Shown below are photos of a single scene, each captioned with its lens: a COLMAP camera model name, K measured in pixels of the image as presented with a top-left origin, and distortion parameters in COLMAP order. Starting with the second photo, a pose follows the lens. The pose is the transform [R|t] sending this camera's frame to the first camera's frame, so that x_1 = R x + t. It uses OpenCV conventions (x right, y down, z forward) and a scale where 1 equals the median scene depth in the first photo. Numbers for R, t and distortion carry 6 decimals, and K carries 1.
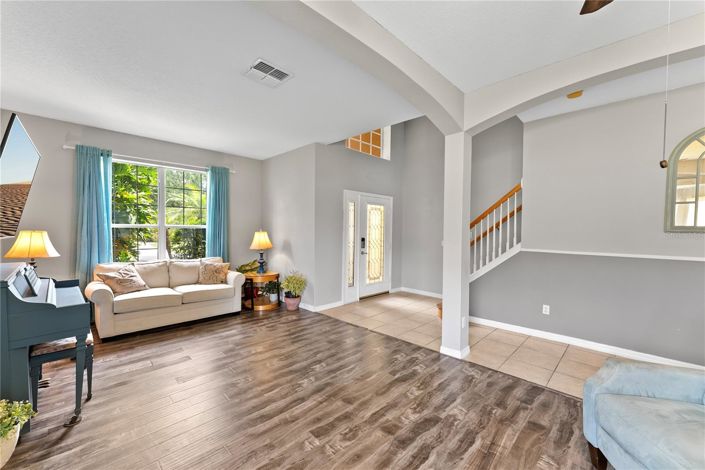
lens RADIAL K [[284.5, 0, 355.7], [0, 284.5, 235.8], [0, 0, 1]] dist [0.000088, 0.000112]
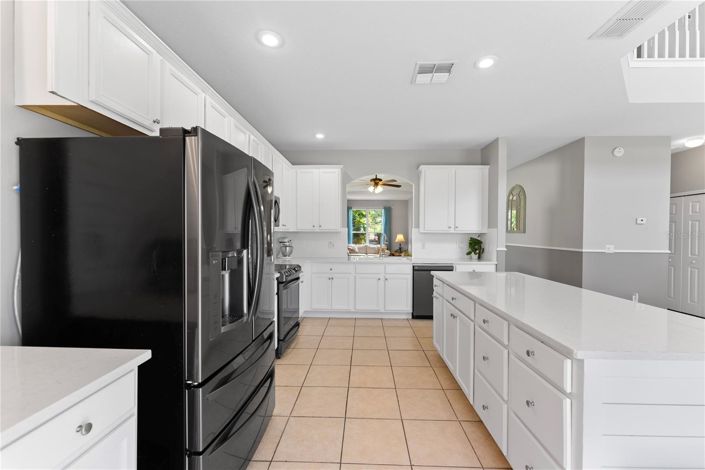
lens RADIAL K [[284.5, 0, 355.2], [0, 284.5, 236.2], [0, 0, 1]] dist [0.000088, 0.000112]
pose [[0.678744, 0.004573, -0.734361, 2.741318], [-0.023318, 0.999611, -0.015327, 0.108878], [0.734005, 0.027527, 0.678586, -2.006348]]
